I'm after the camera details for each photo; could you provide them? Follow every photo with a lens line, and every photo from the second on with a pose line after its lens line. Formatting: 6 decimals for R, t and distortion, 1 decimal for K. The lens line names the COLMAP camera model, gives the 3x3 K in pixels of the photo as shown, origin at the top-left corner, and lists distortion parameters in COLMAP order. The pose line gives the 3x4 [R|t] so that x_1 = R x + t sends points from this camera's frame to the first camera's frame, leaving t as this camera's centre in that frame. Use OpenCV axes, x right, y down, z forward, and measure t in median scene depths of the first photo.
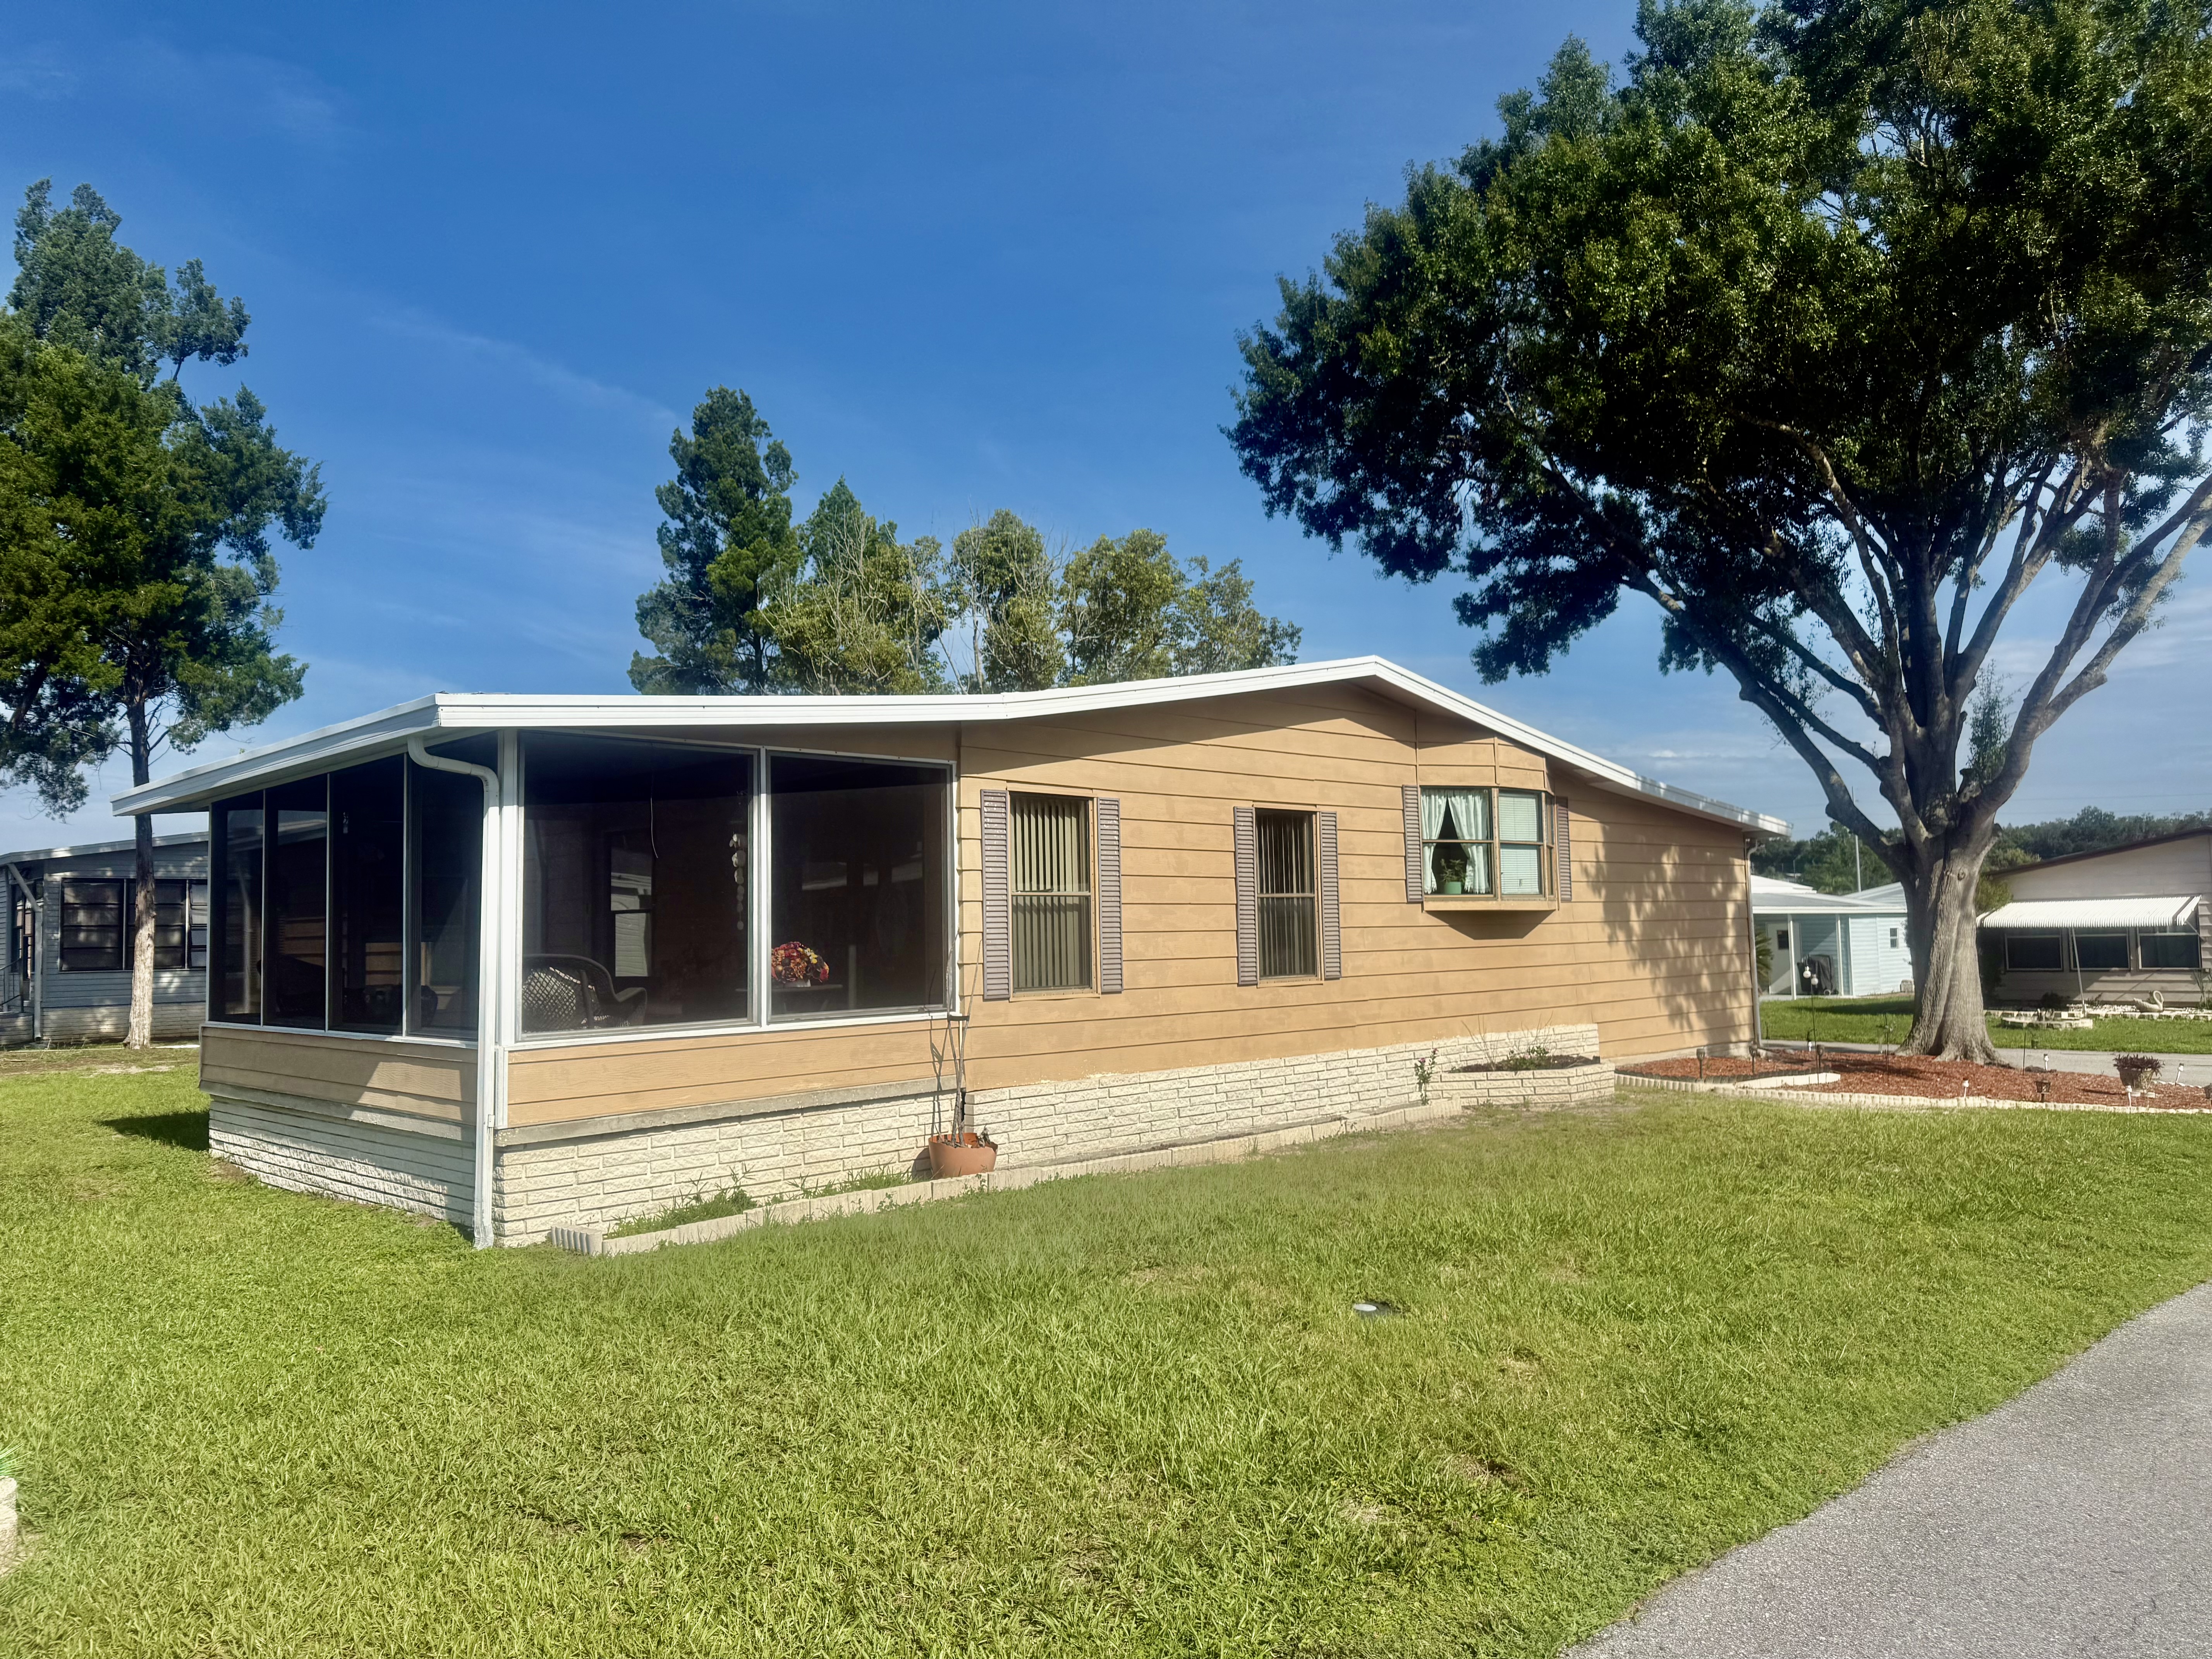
lens RADIAL K [[1566.4, 0, 1109.0], [0, 1566.4, 776.5], [0, 0, 1]] dist [0.028283, -0.030708]
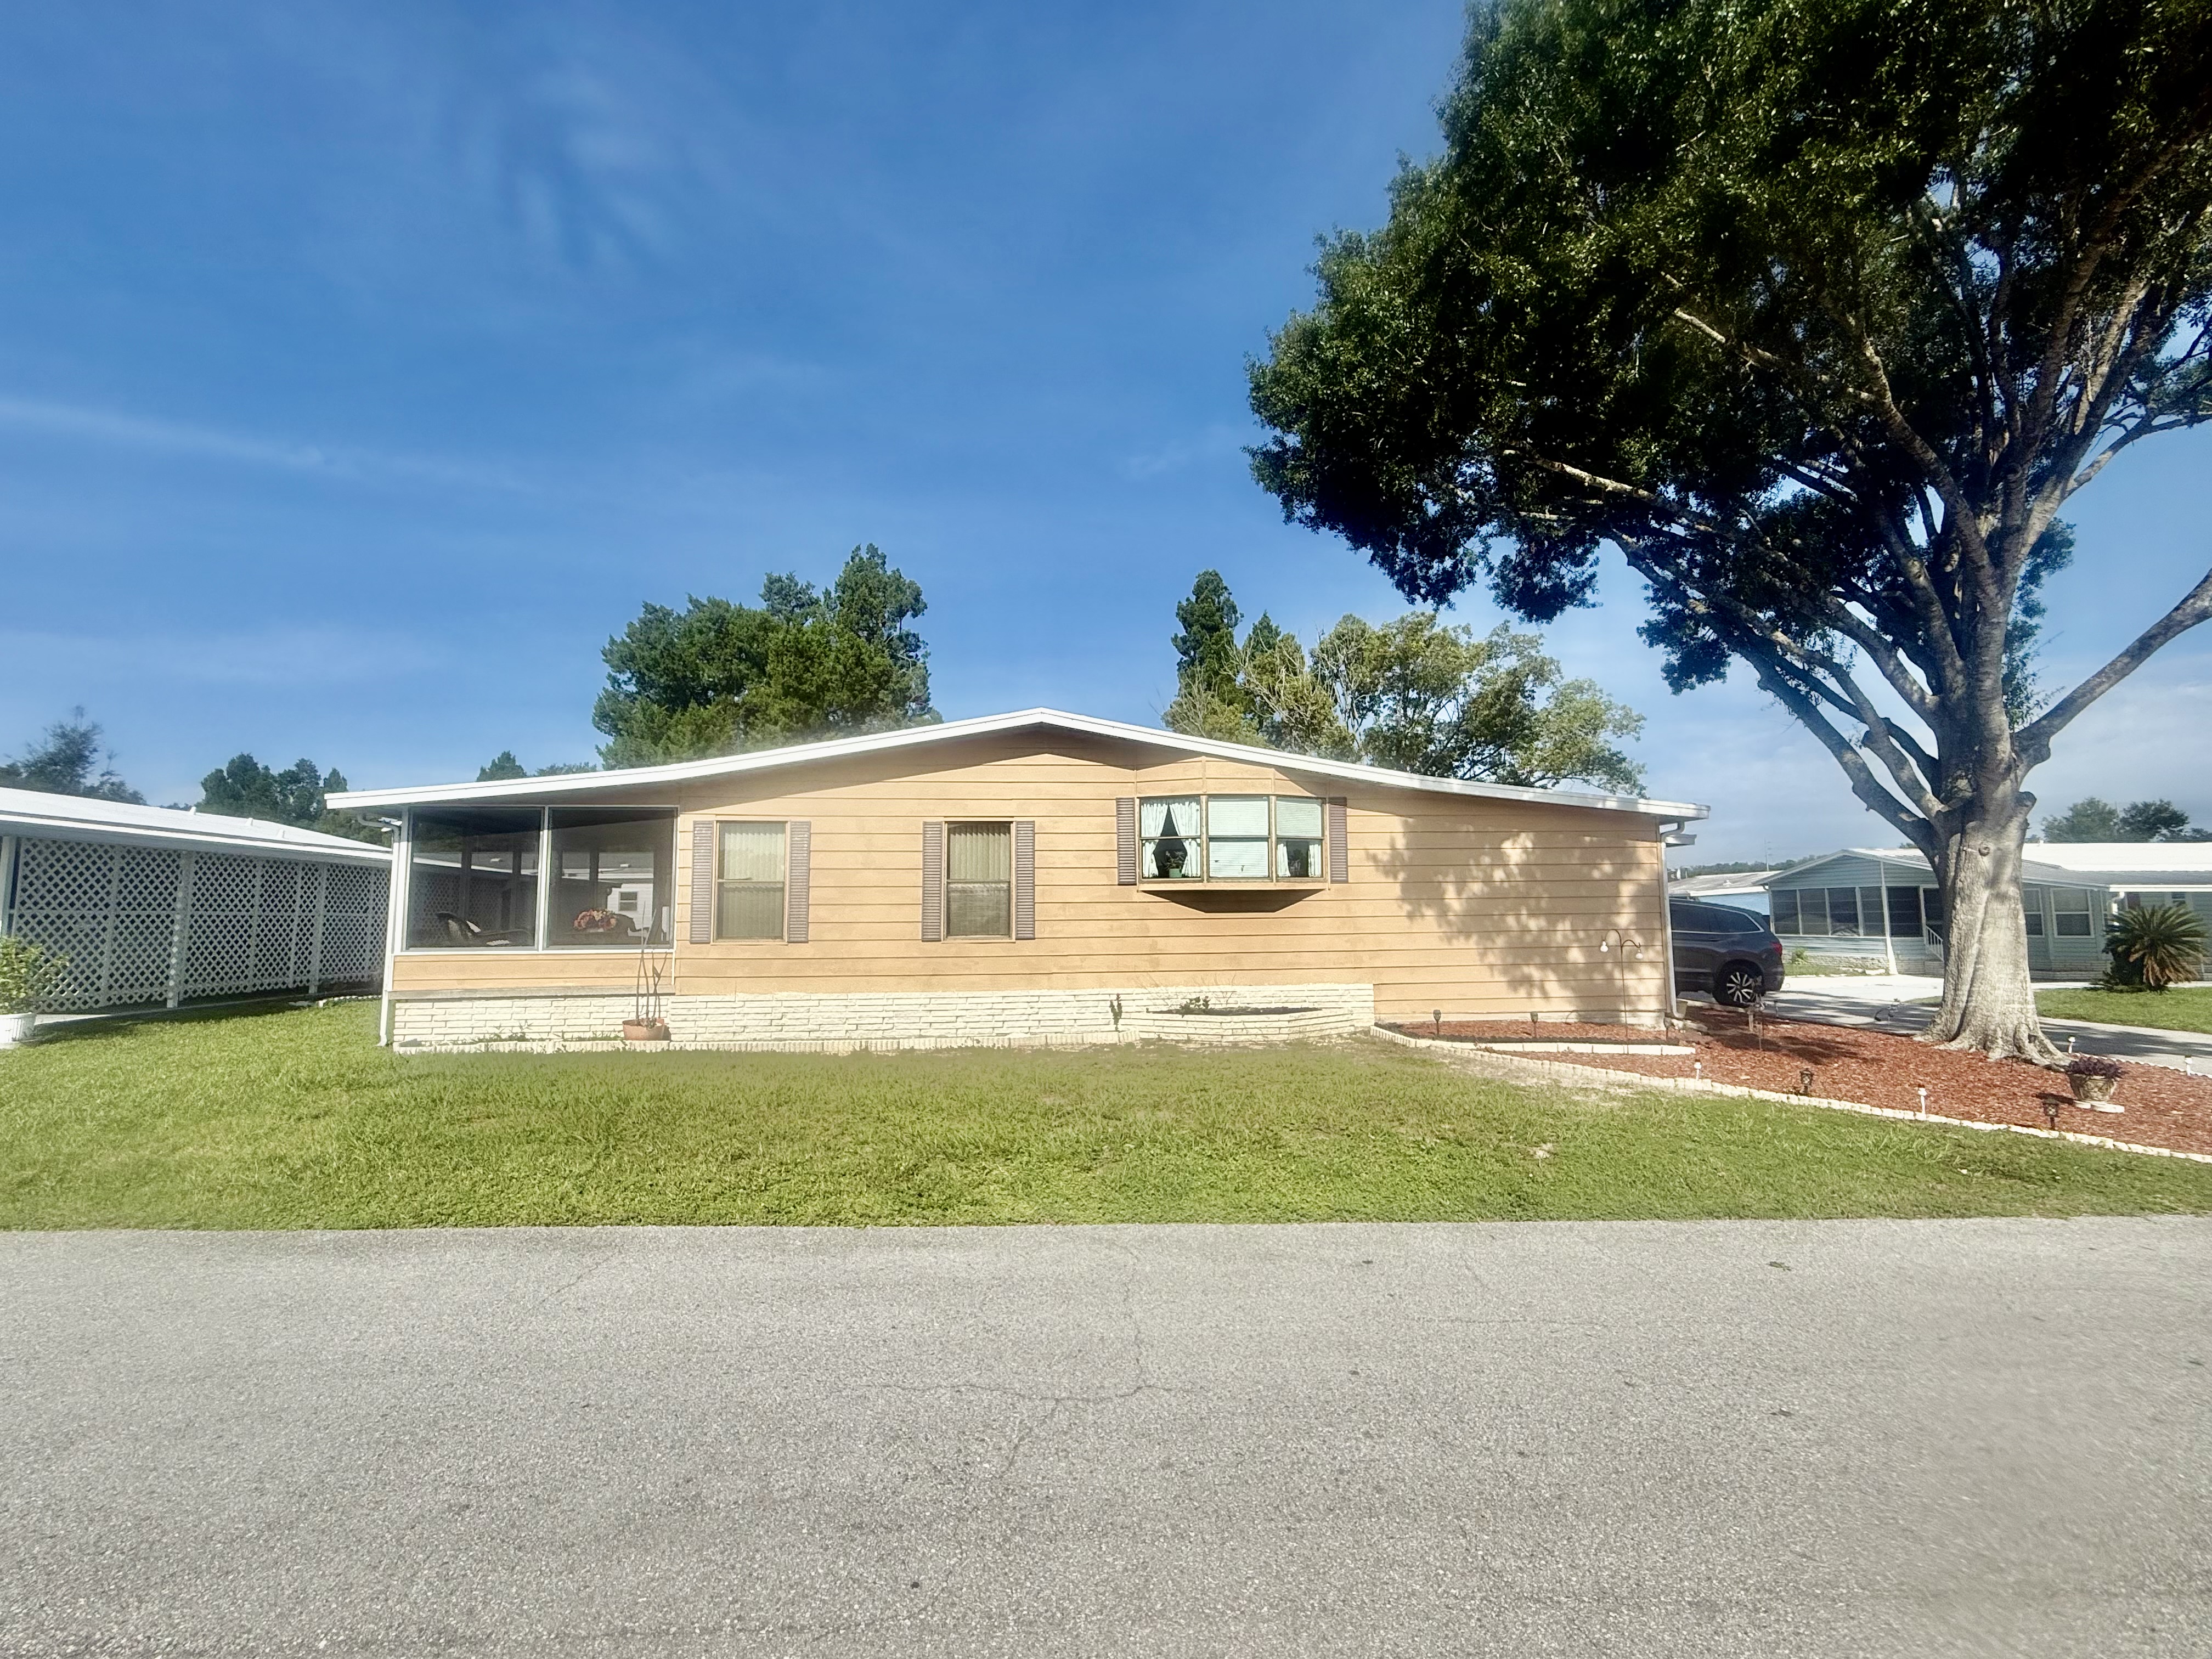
lens RADIAL K [[989.7, 0, 1108.6], [0, 989.7, 823.5], [0, 0, 1]] dist [-0.007283, -0.000883]
pose [[0.781333, -0.045760, -0.622434, 0.690189], [0.053986, 0.998526, -0.005641, 0.030662], [0.621774, -0.029196, 0.782652, 0.316394]]
